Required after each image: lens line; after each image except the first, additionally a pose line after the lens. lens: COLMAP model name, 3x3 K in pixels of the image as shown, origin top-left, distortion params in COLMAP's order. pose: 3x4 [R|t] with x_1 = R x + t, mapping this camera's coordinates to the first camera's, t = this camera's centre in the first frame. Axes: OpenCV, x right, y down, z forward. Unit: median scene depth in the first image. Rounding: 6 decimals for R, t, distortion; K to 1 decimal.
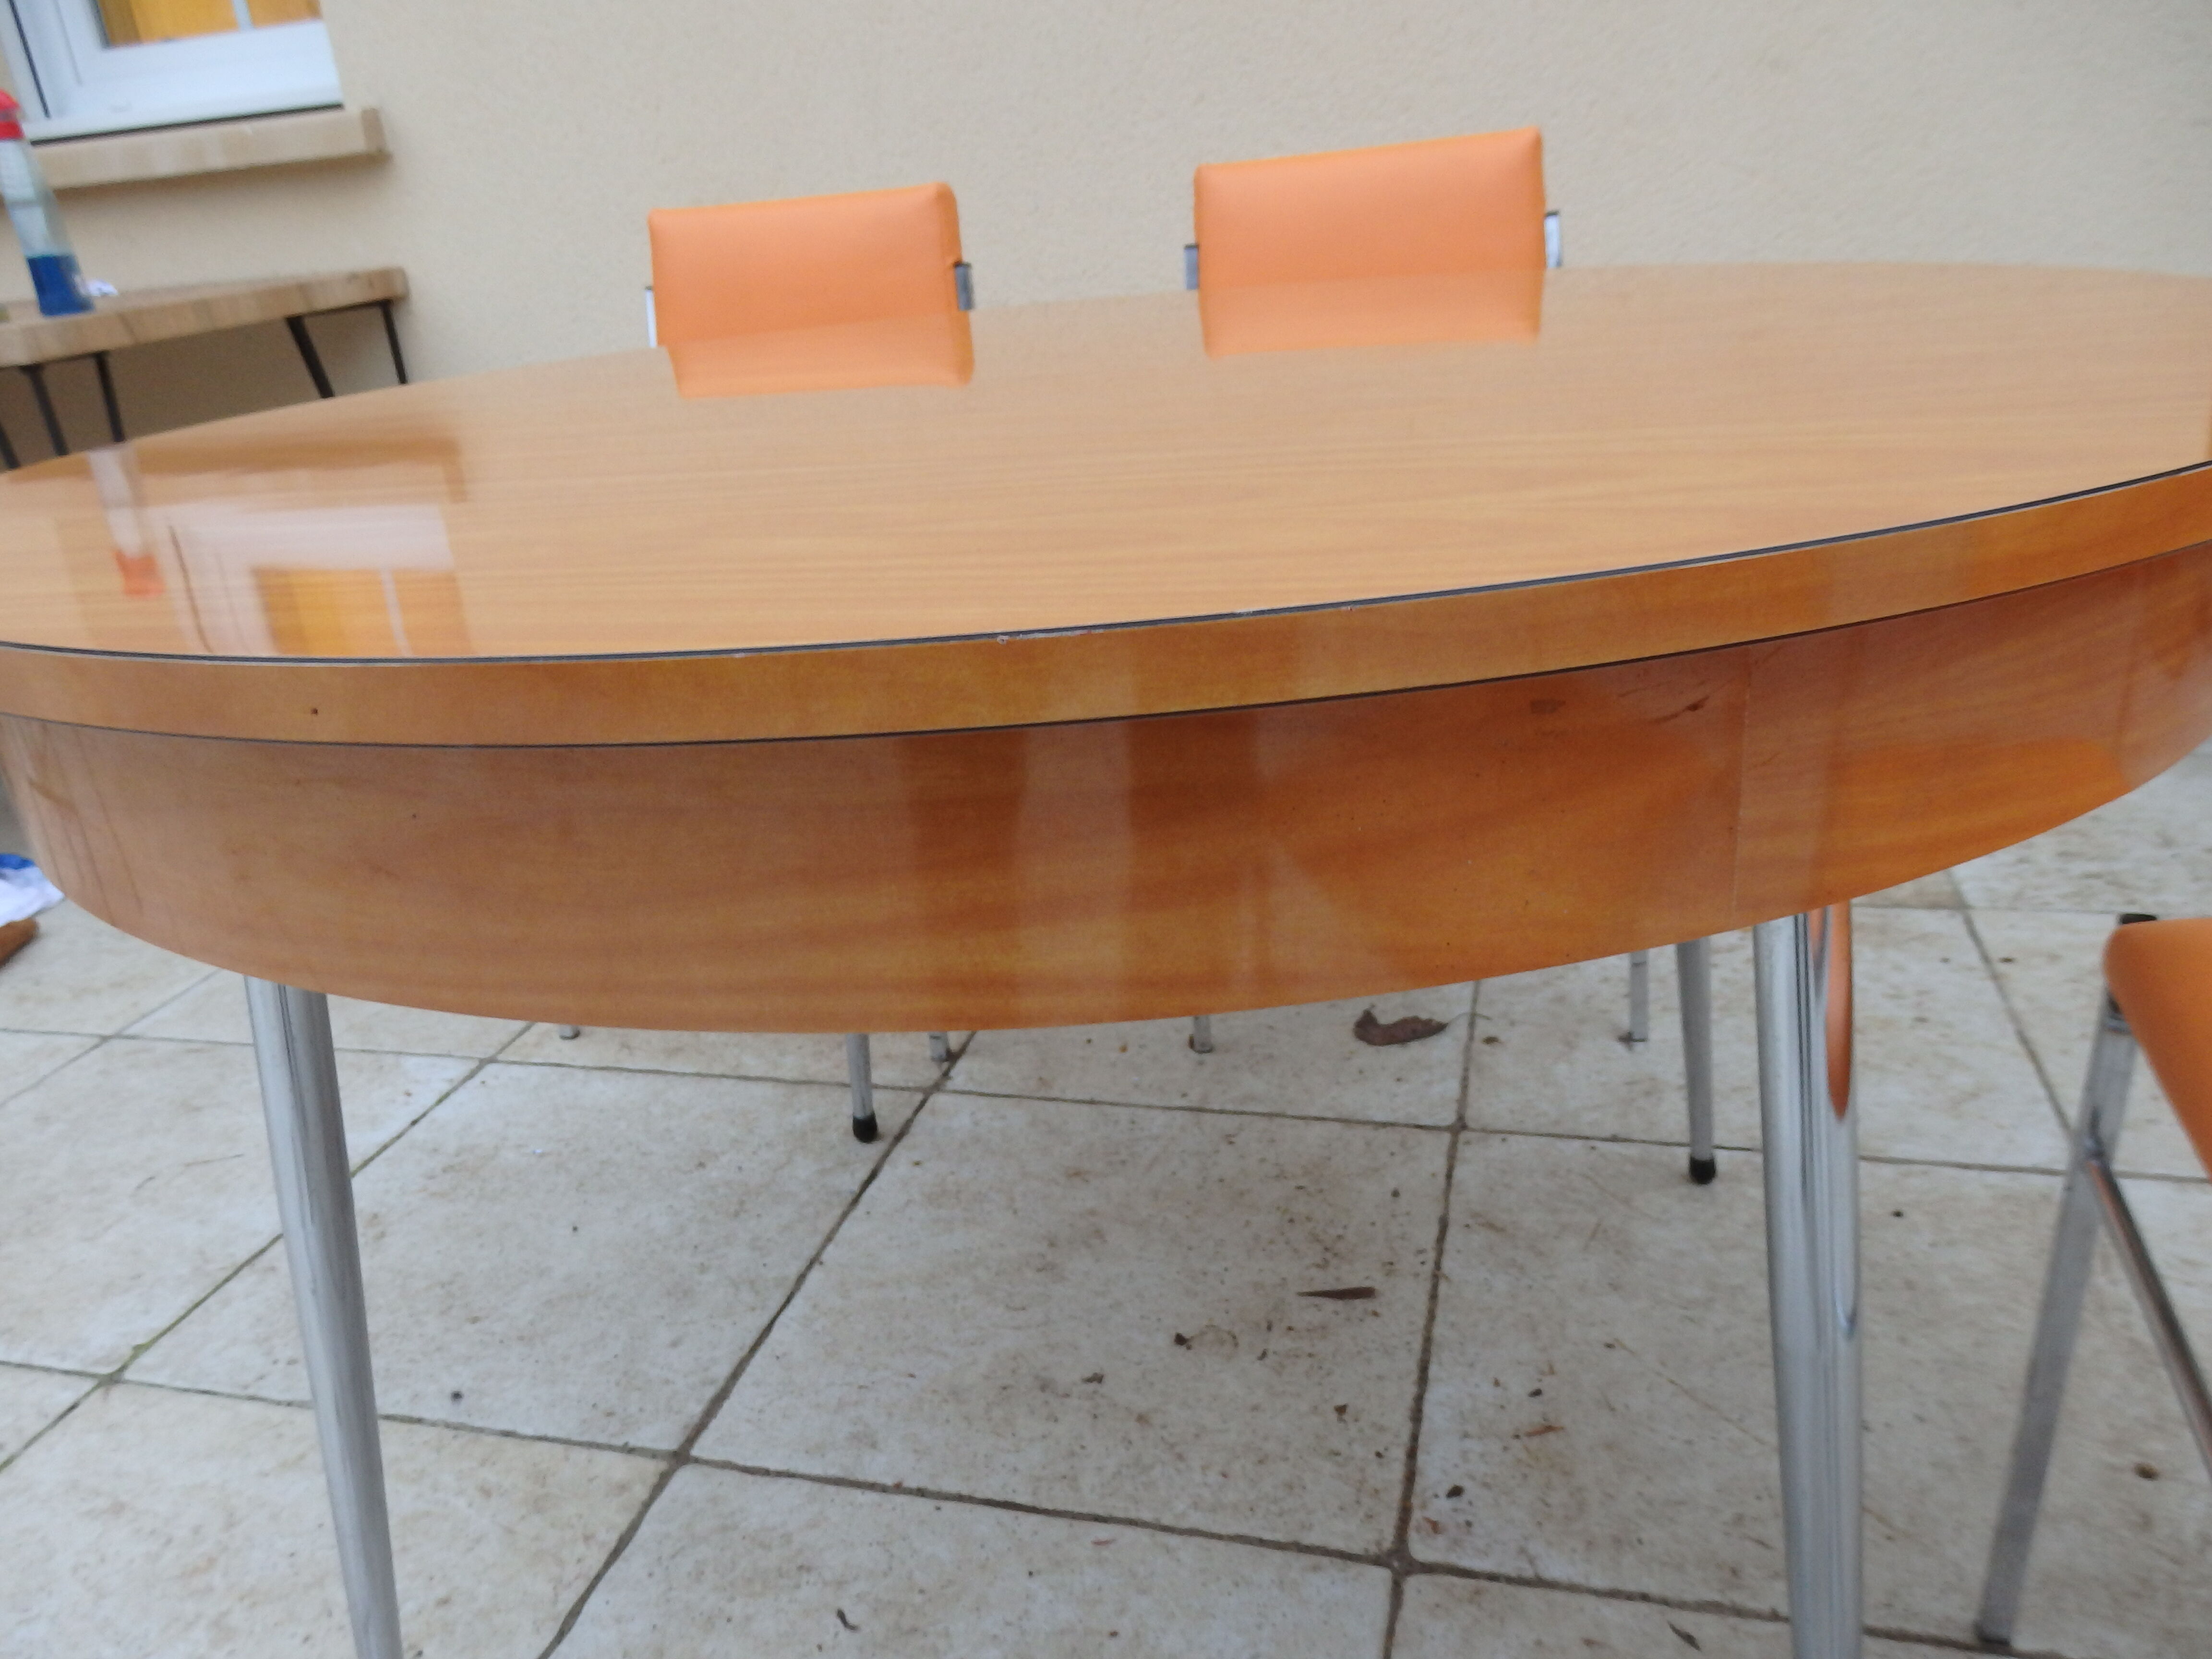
lens RADIAL K [[1612.1, 0, 1117.0], [0, 1612.1, 834.3], [0, 0, 1]] dist [0.010779, -0.006683]
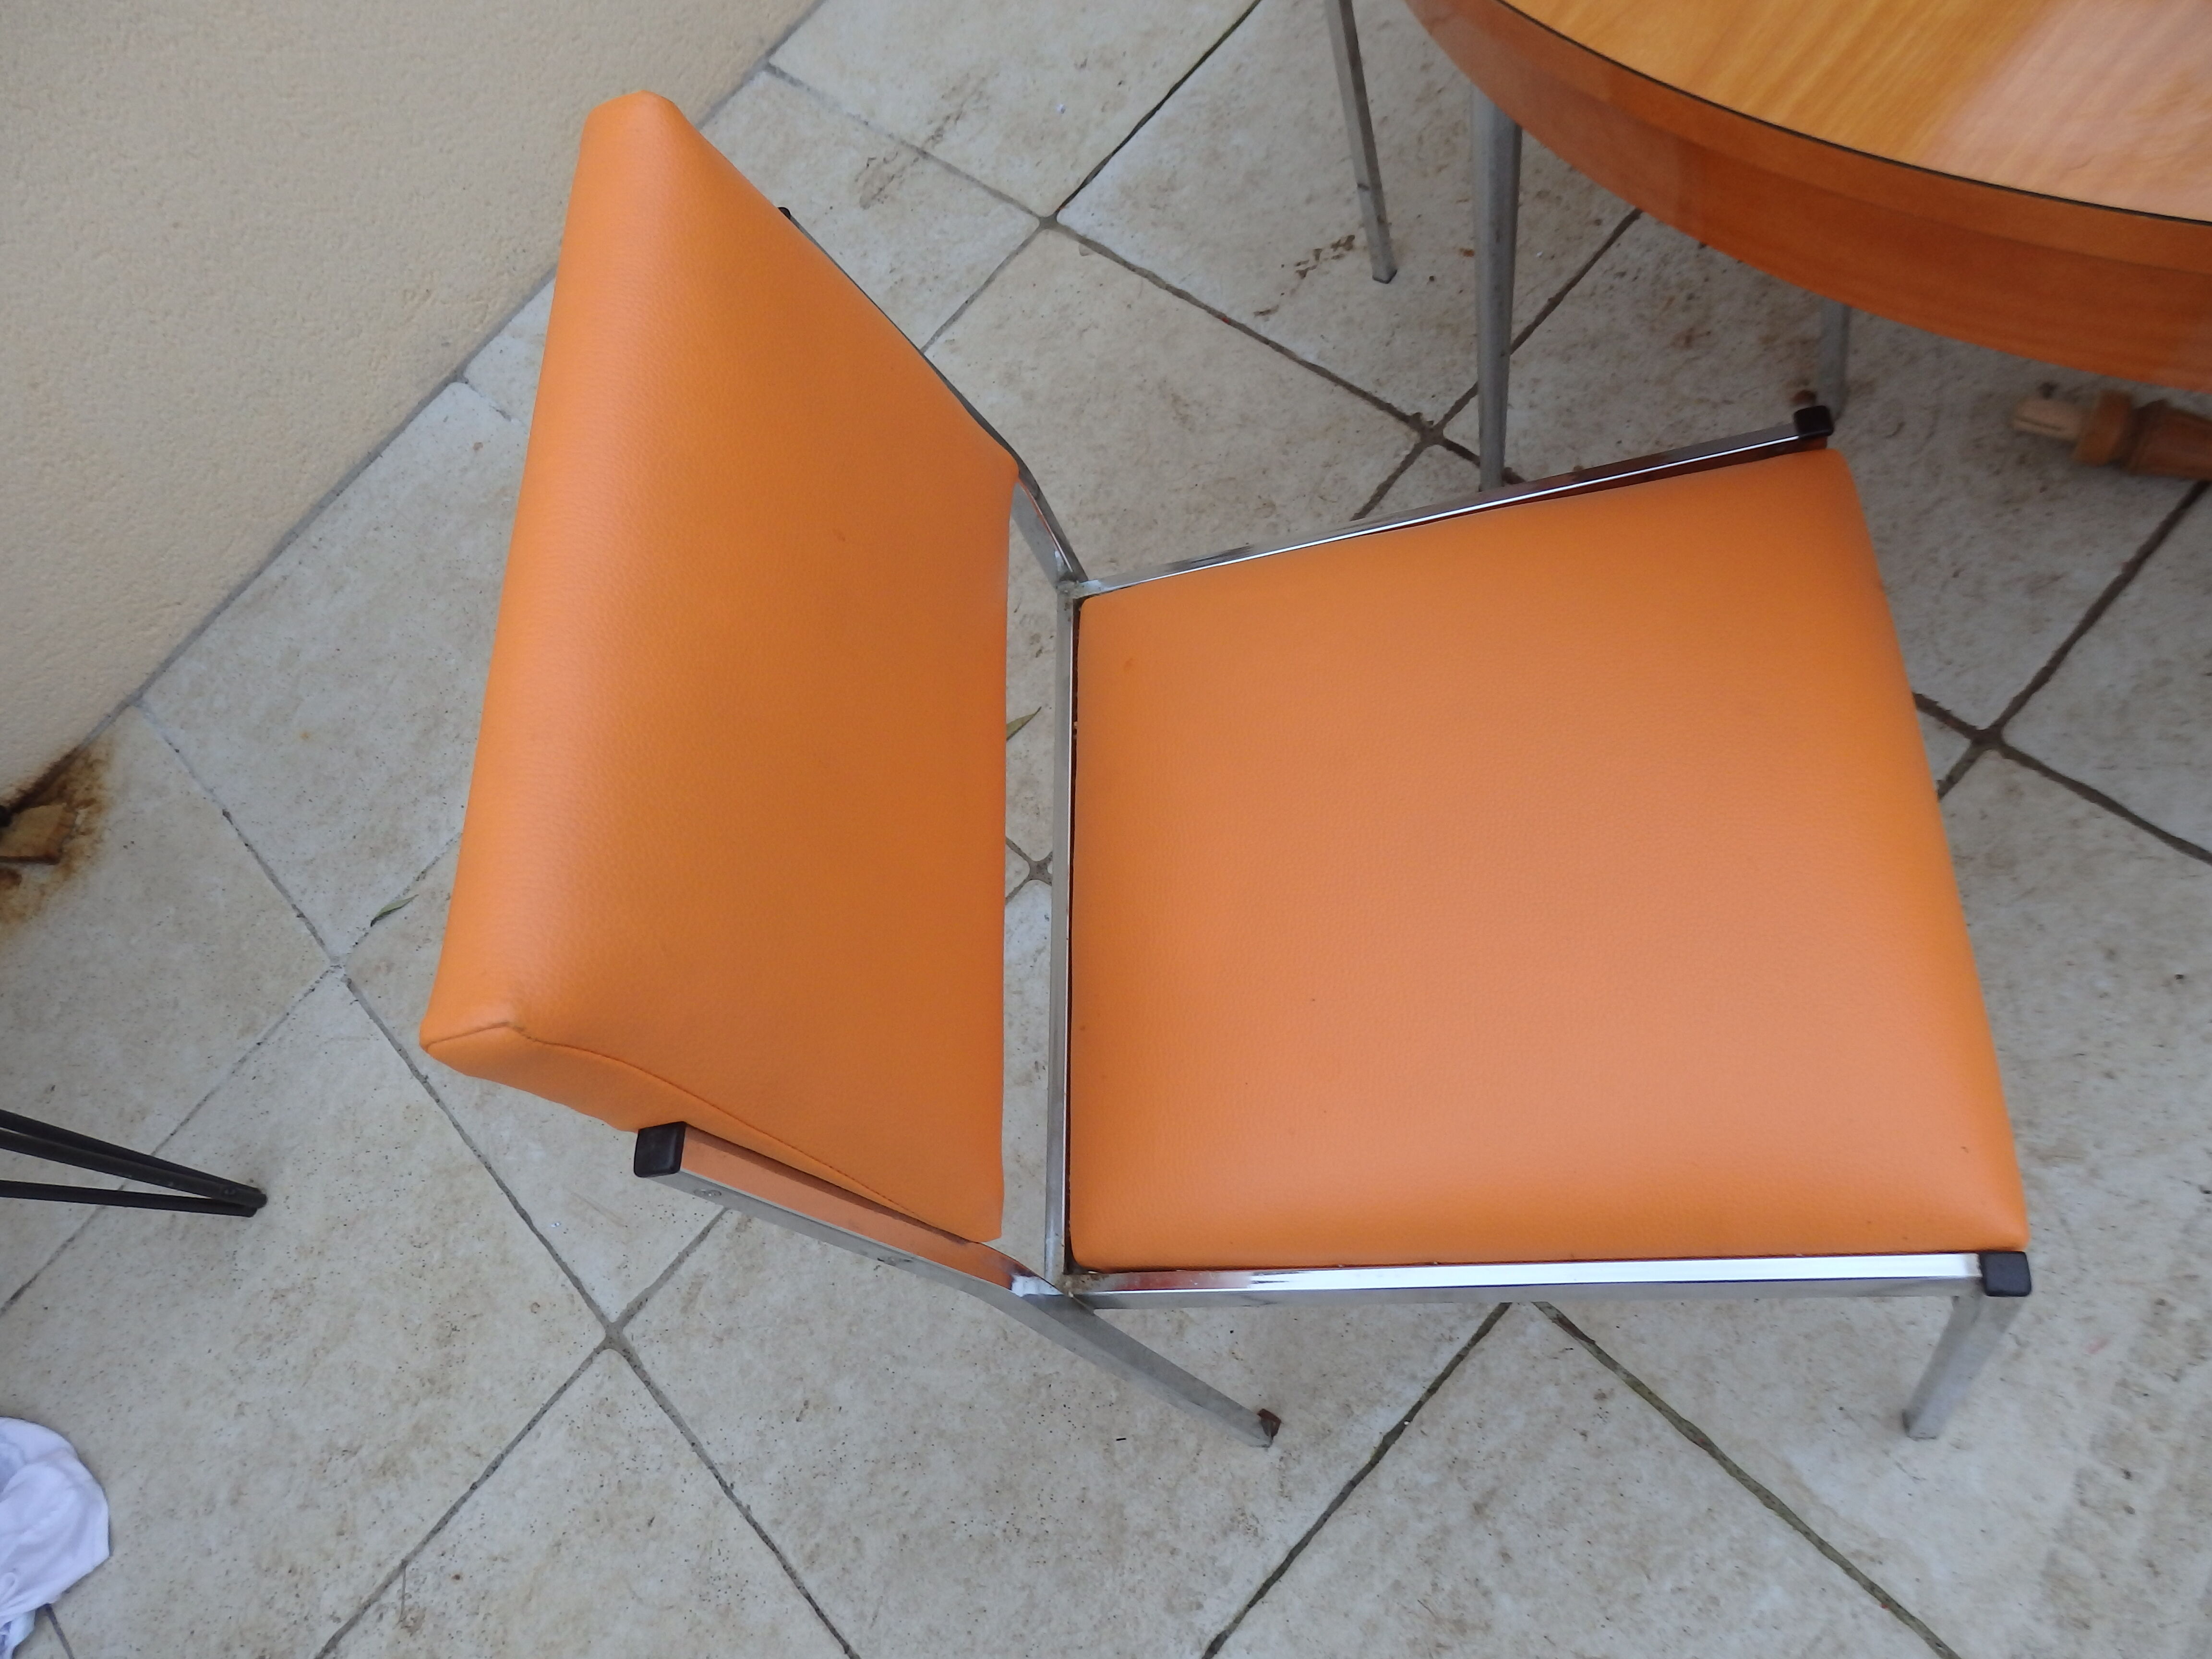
lens RADIAL K [[1612.1, 0, 1092.2], [0, 1612.1, 811.9], [0, 0, 1]] dist [0.010779, -0.006683]
pose [[0.503191, -0.814295, 0.289349, -0.884310], [0.563843, 0.563102, 0.604151, -0.505415], [-0.654890, -0.140856, 0.742482, 0.626228]]
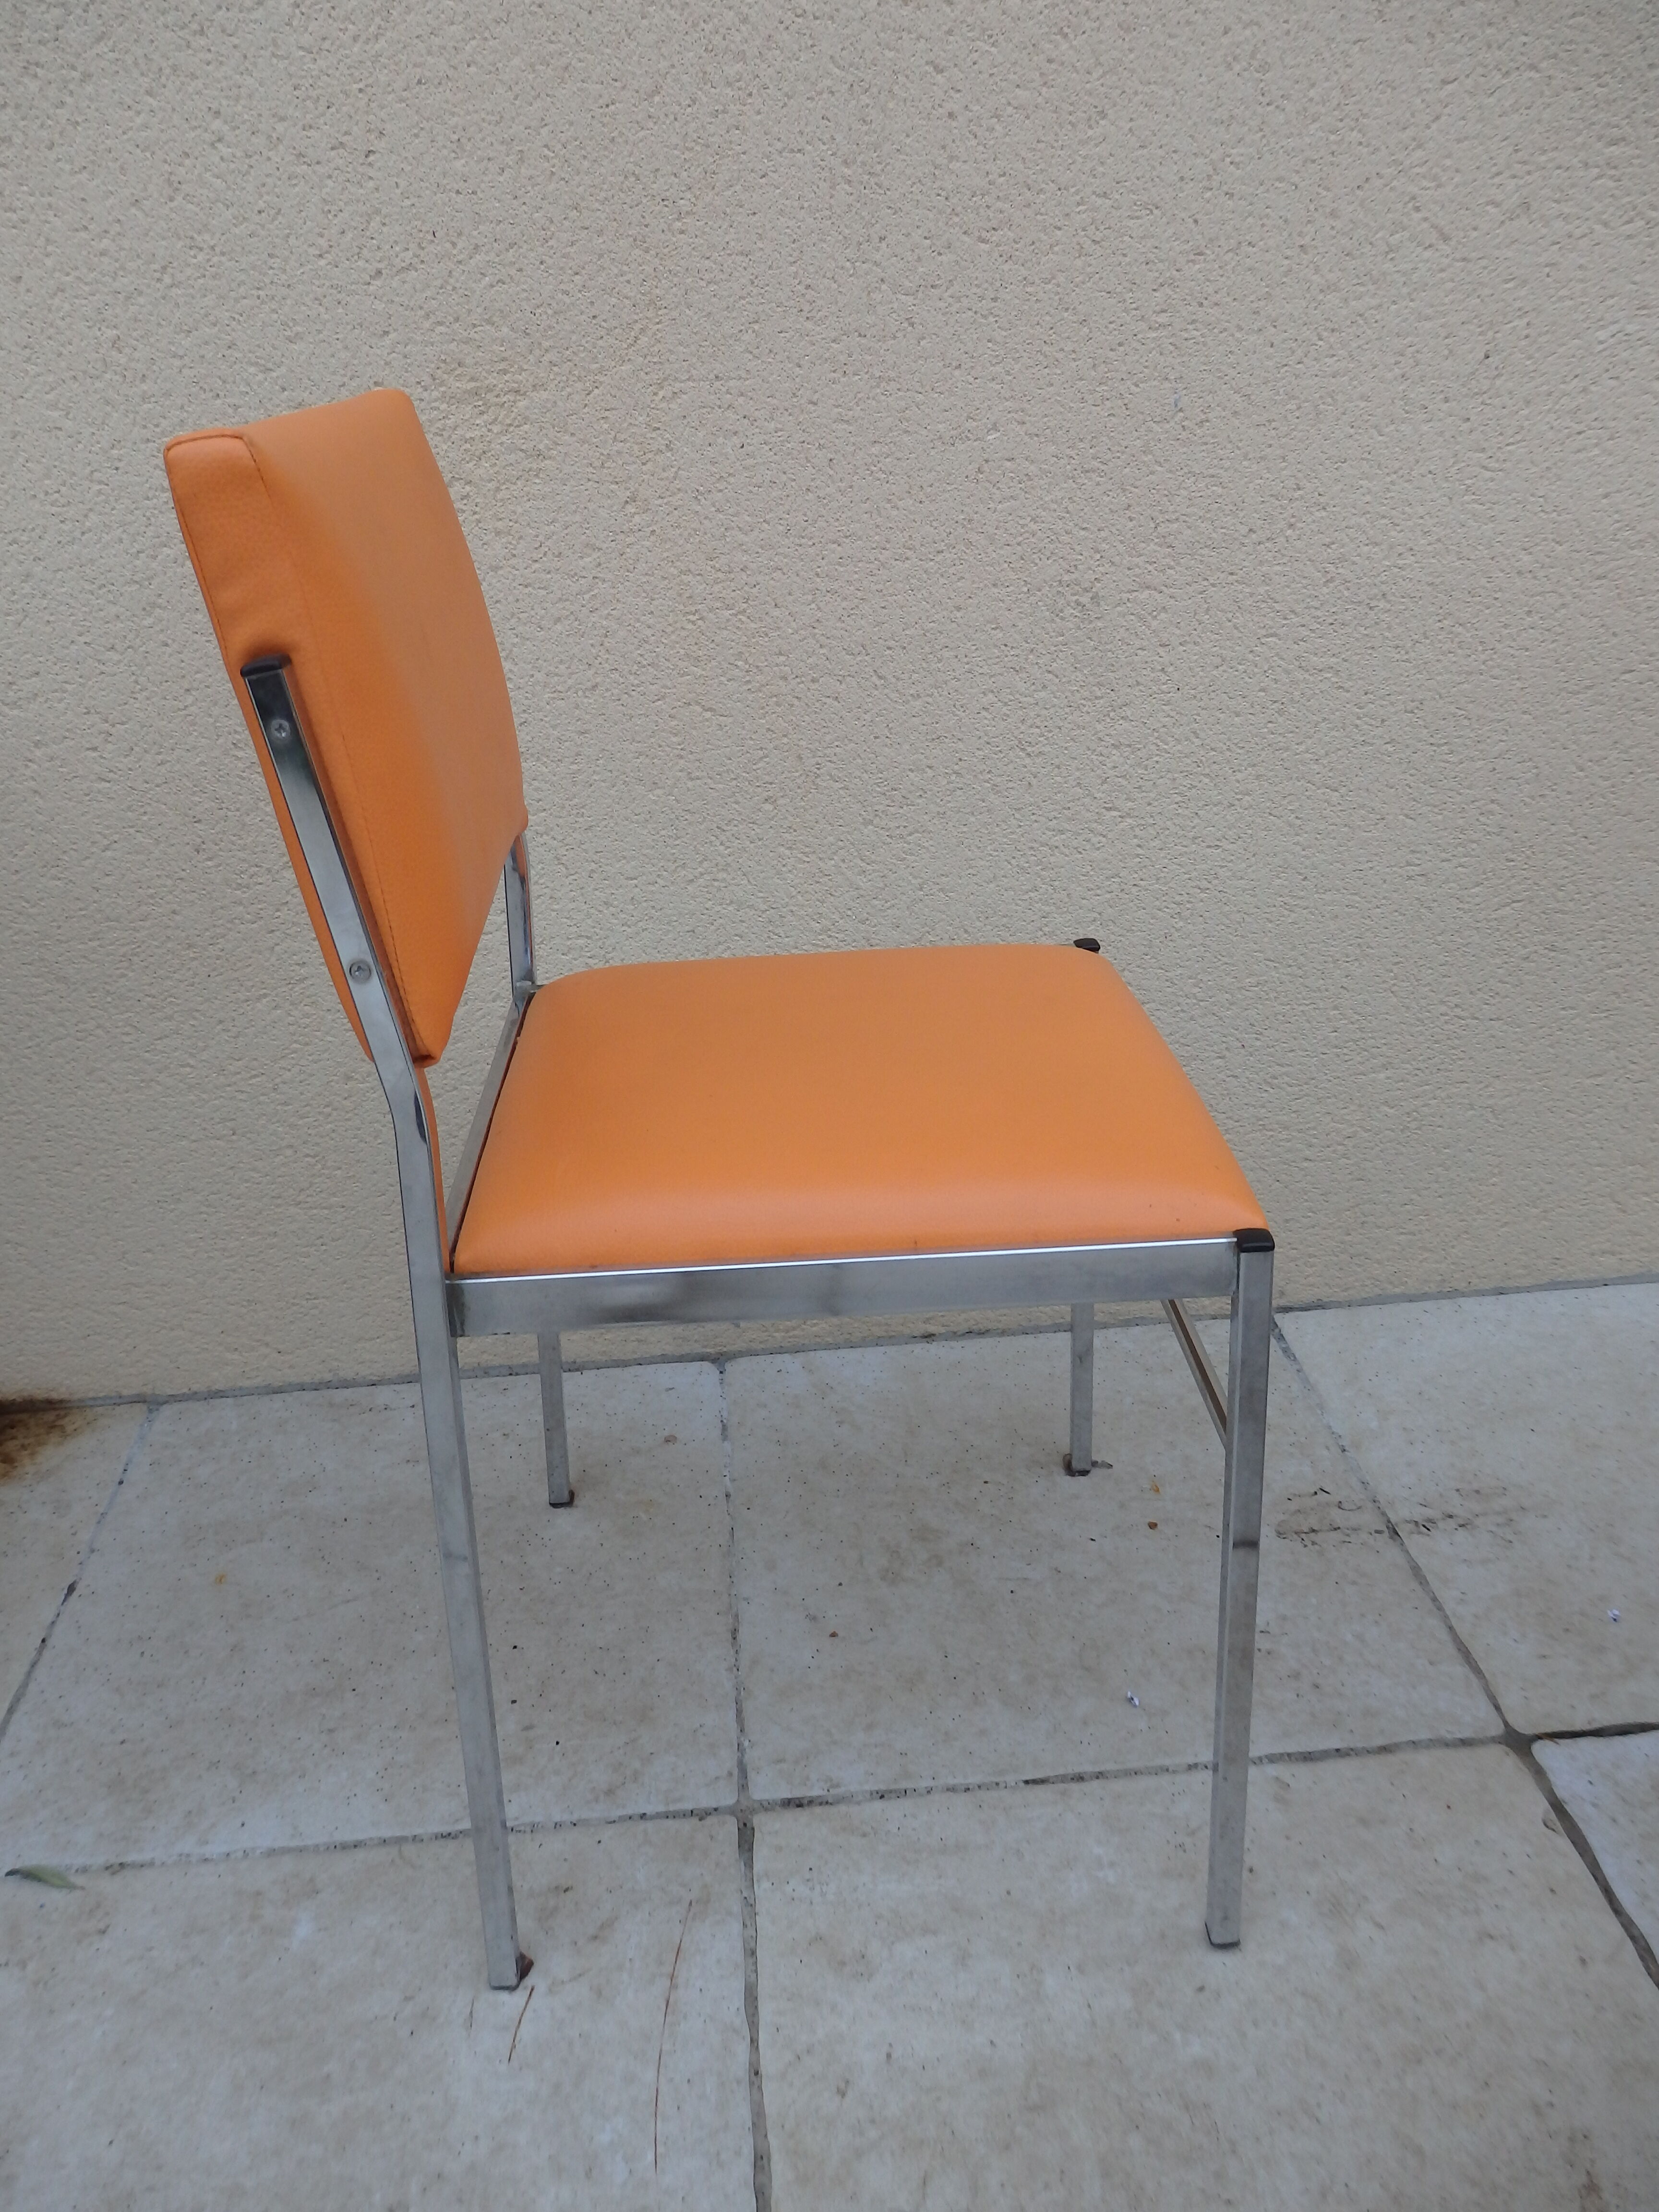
lens RADIAL K [[1612.1, 0, 817.6], [0, 1612.1, 1112.3], [0, 0, 1]] dist [0.010779, -0.006683]
pose [[0.944521, -0.099523, 0.313011, -0.690042], [0.084433, 0.994533, 0.061434, -0.401929], [-0.317414, -0.031597, 0.947760, 1.060323]]
